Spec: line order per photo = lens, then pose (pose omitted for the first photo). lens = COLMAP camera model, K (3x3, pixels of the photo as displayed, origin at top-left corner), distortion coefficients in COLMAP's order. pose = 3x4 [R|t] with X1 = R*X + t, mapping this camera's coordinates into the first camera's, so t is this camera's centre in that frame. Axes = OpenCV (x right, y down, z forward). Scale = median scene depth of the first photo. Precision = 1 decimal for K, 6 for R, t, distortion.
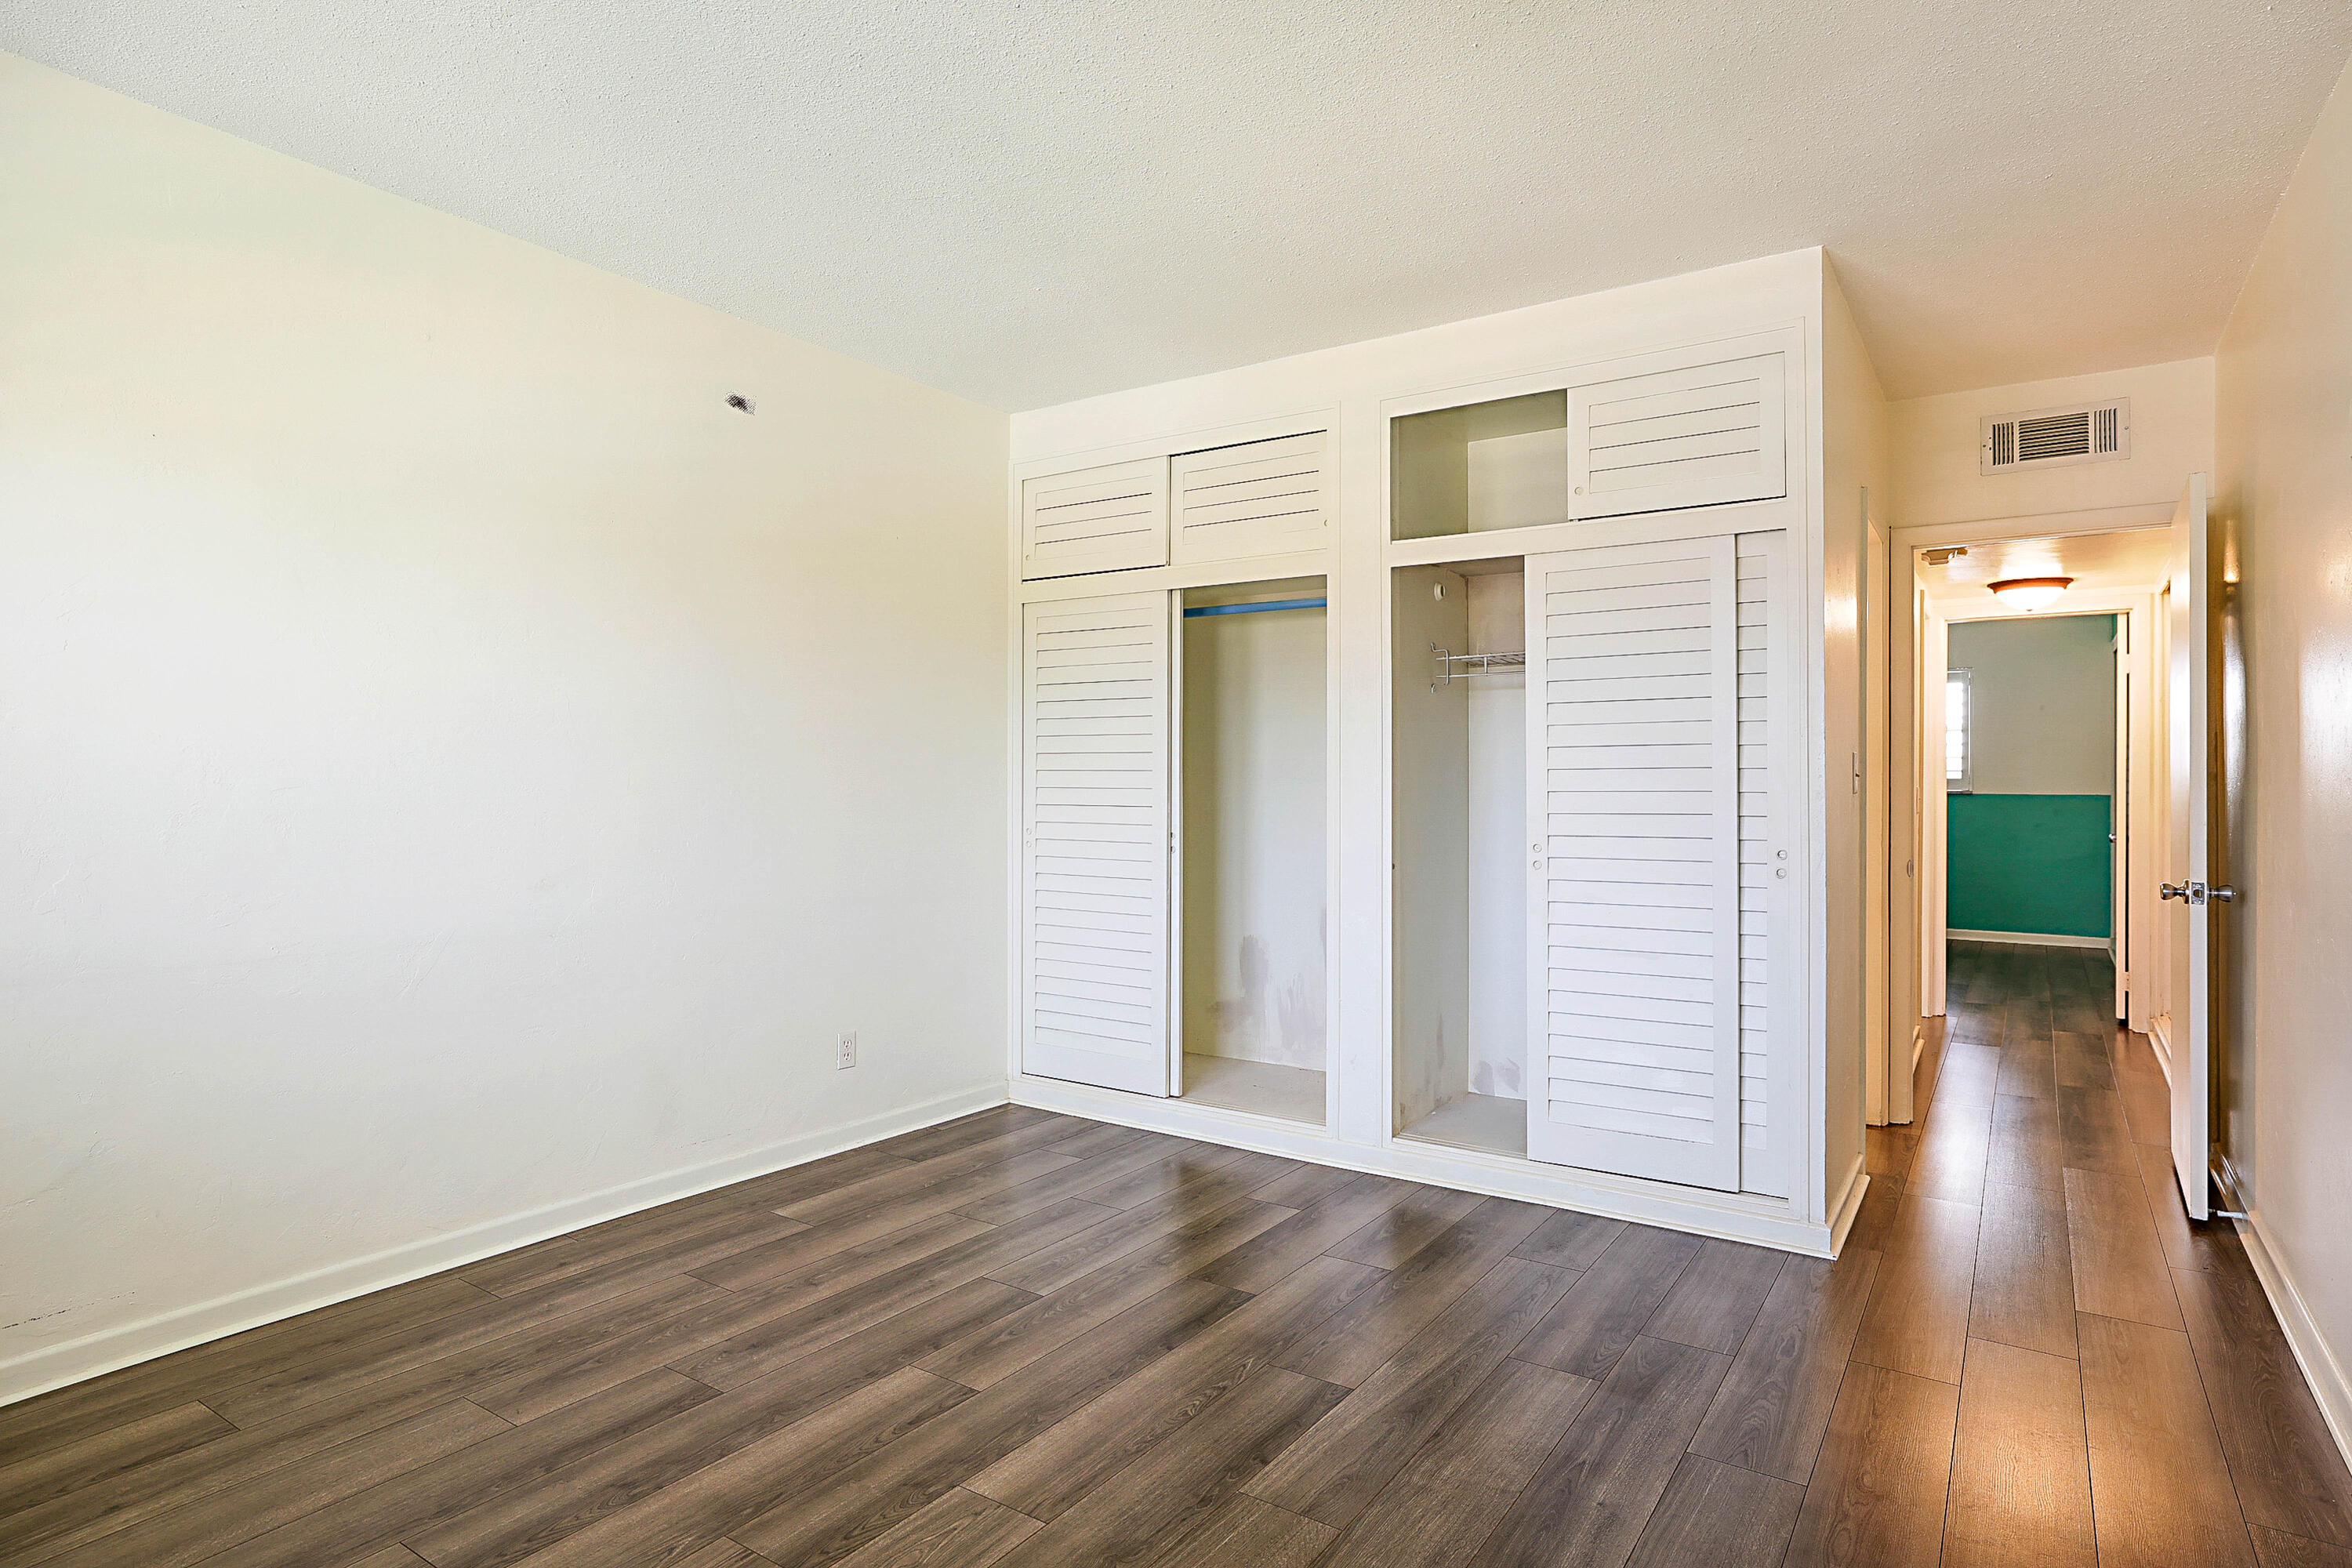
lens RADIAL K [[1315.2, 0, 1161.9], [0, 1315.2, 783.0], [0, 0, 1]] dist [0.005807, 0.003324]
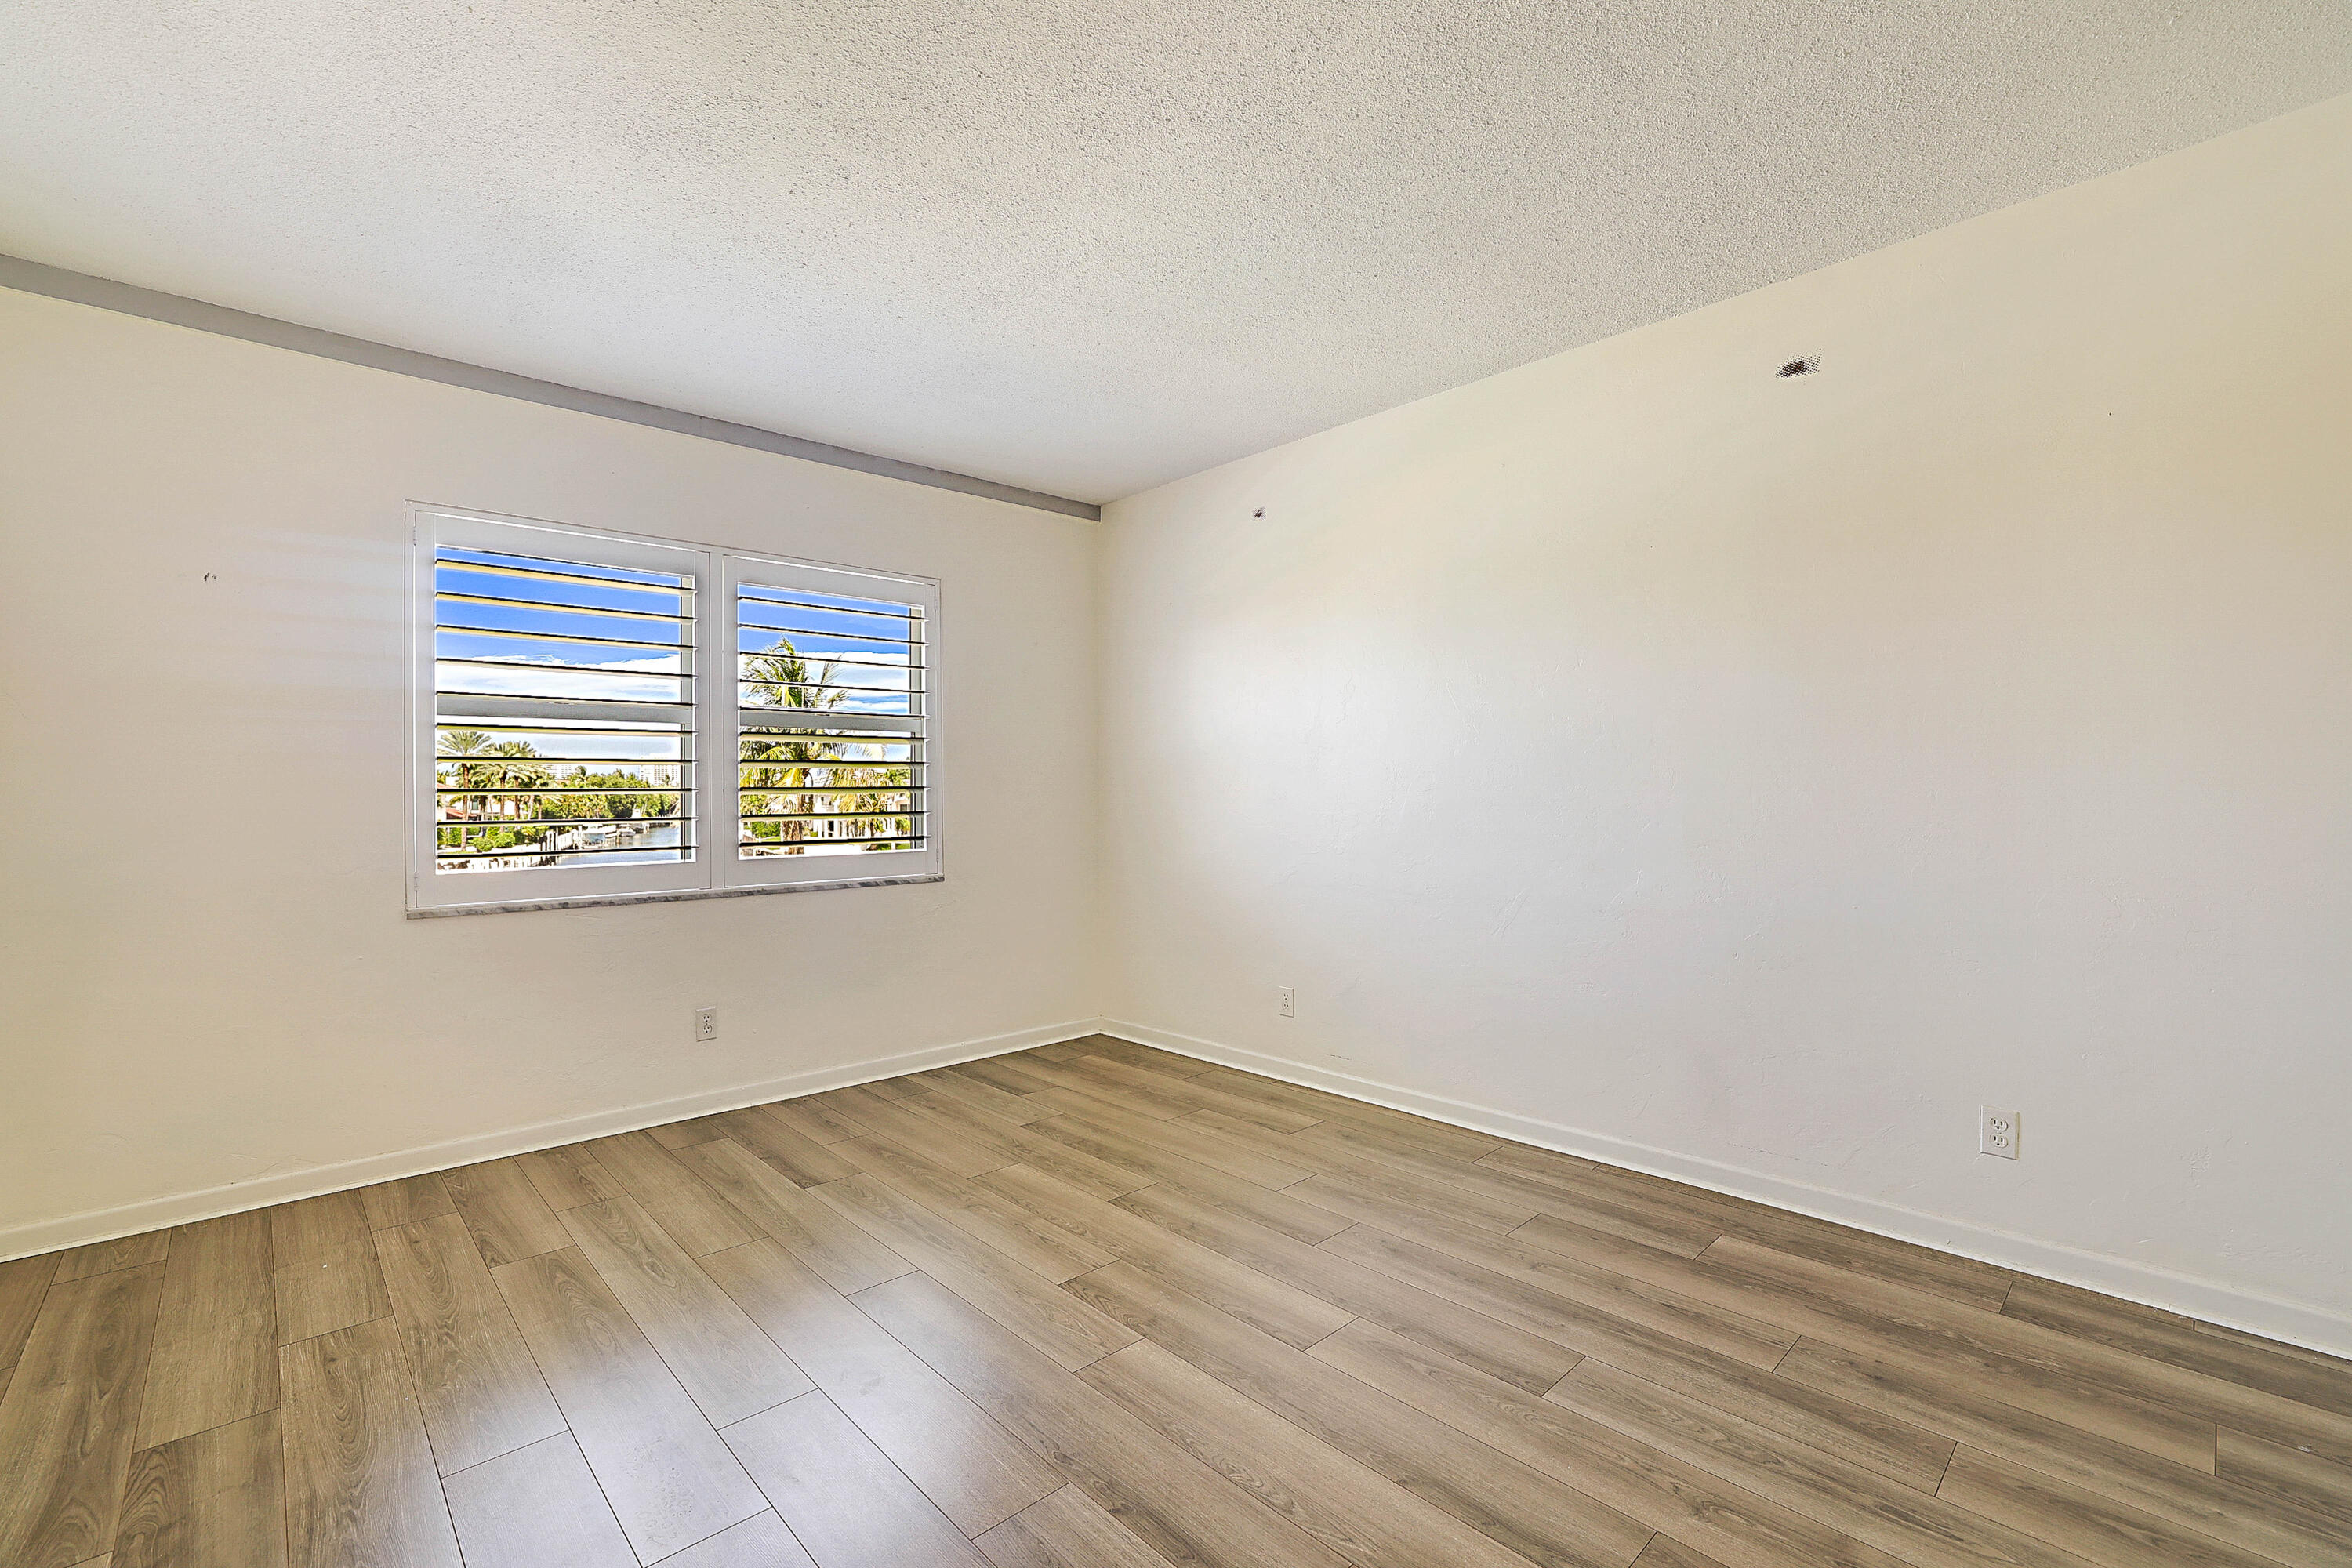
lens RADIAL K [[1009.6, 0, 1170.3], [0, 1009.6, 791.0], [0, 0, 1]] dist [-0.004357, 0.000857]
pose [[-0.220048, -0.004409, -0.975479, 0.681504], [0.013855, 0.999875, -0.007645, 0.008808], [0.975391, -0.015197, -0.219959, 1.067161]]
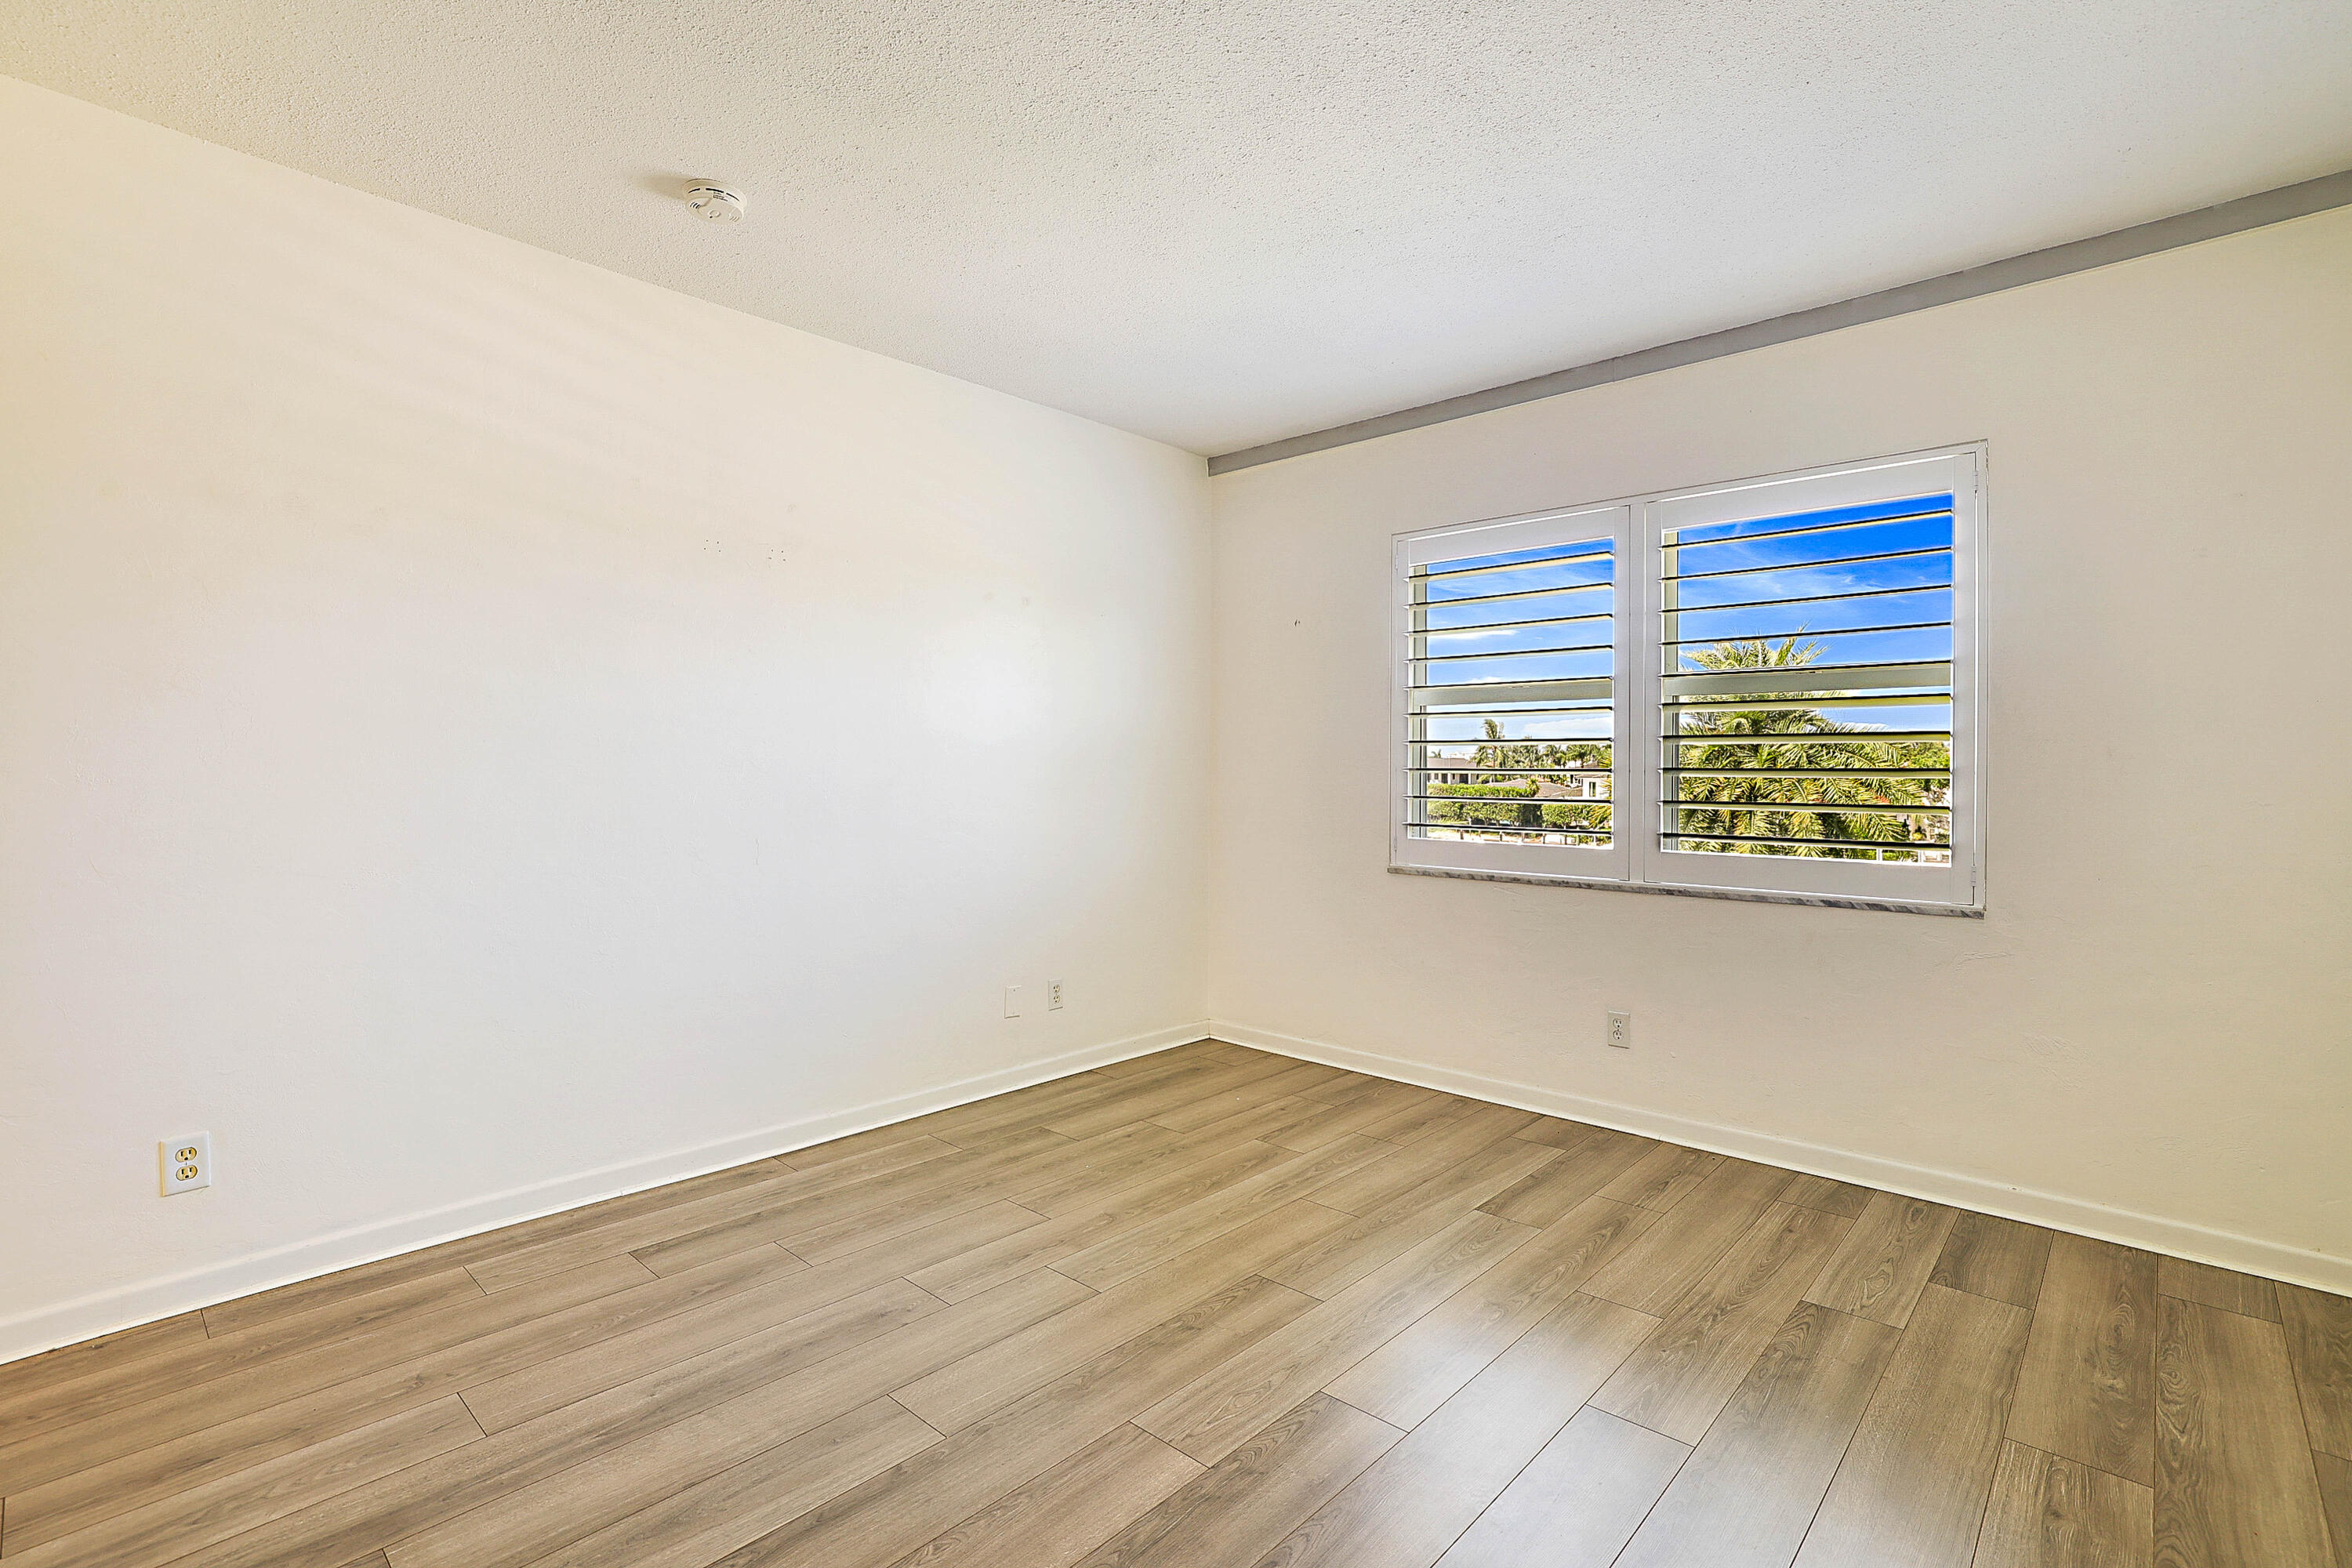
lens RADIAL K [[1105.2, 0, 1188.5], [0, 1105.2, 770.0], [0, 0, 1]] dist [-0.000757, 0.001843]
pose [[-0.991477, -0.009770, 0.129913, -0.209382], [-0.010881, 0.999910, -0.007847, 0.003569], [-0.129825, -0.009193, -0.991494, 1.586543]]
